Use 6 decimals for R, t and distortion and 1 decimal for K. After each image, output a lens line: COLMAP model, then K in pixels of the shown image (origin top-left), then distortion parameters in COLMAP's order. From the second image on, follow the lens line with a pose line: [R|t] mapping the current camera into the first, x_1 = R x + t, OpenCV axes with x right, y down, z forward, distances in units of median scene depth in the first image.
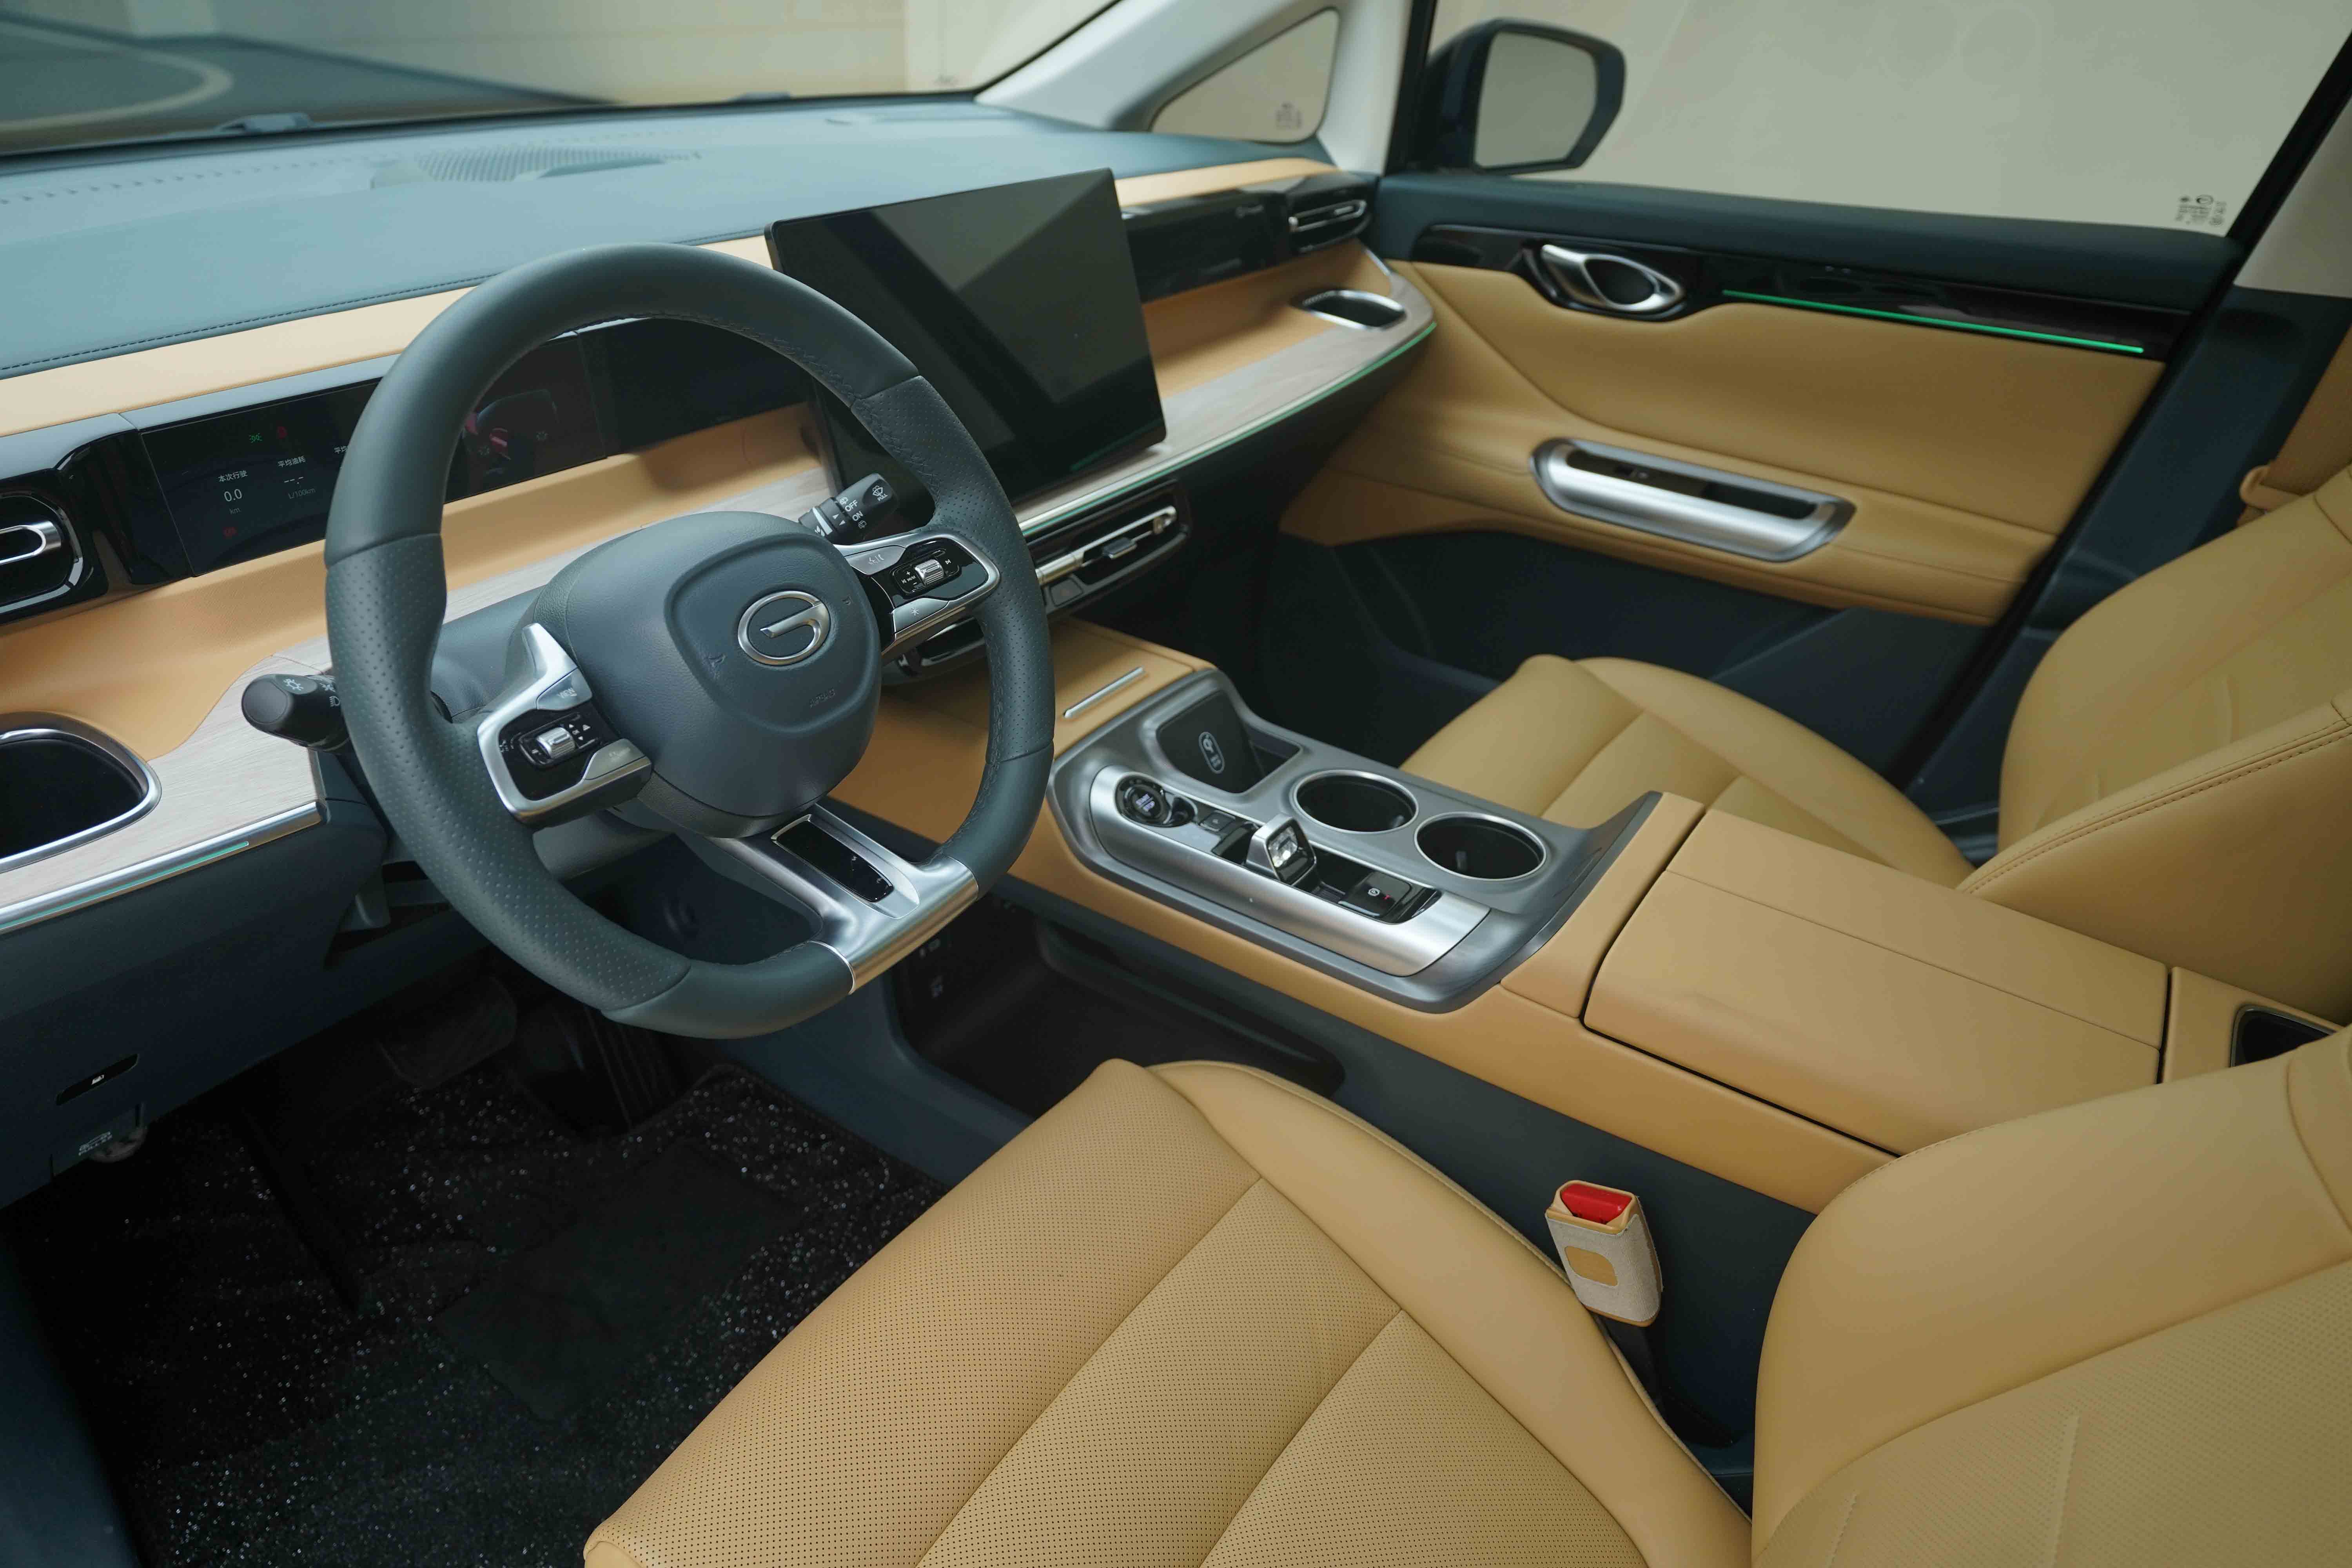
lens RADIAL K [[1493.8, 0, 1176.0], [0, 1493.8, 784.0], [0, 0, 1]] dist [0.003860, 0.000409]
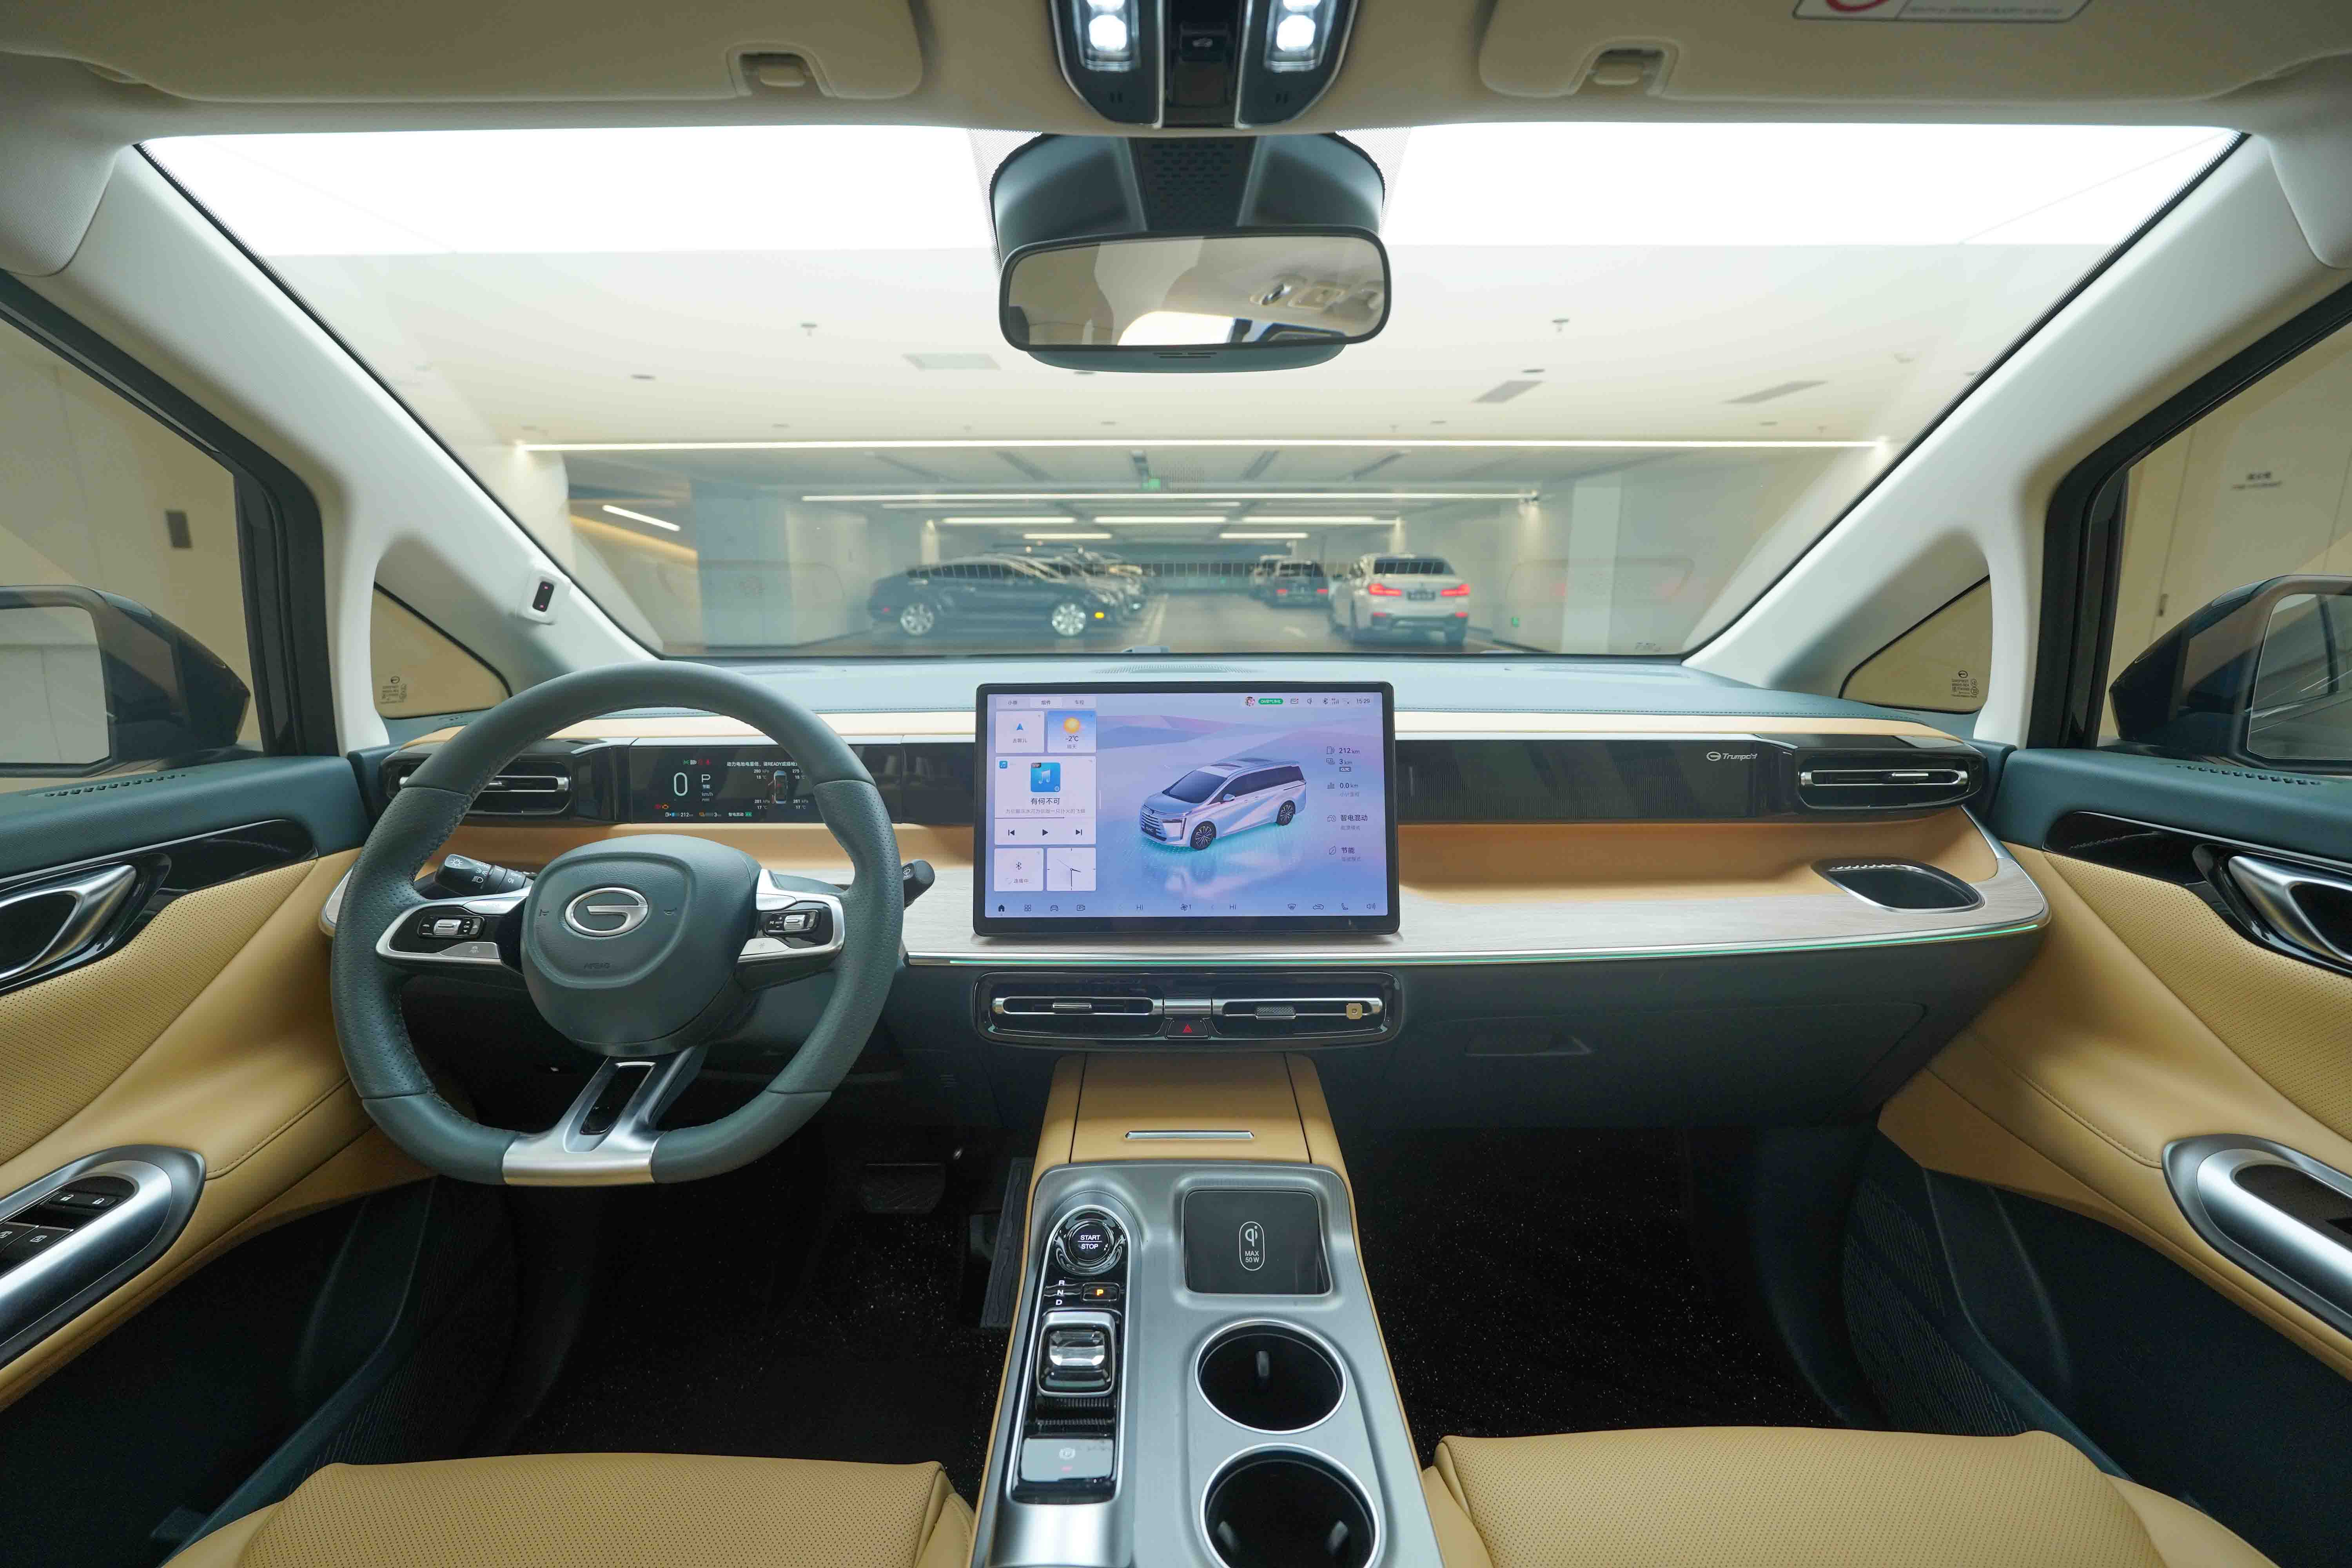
lens RADIAL K [[1051.2, 0, 1176.0], [0, 1051.2, 784.0], [0, 0, 1]] dist [-0.011606, 0.000008]
pose [[0.546377, 0.119853, -0.828920, 0.371077], [-0.394443, 0.909901, -0.128432, -0.132230], [0.738842, 0.397133, 0.544424, 0.355395]]
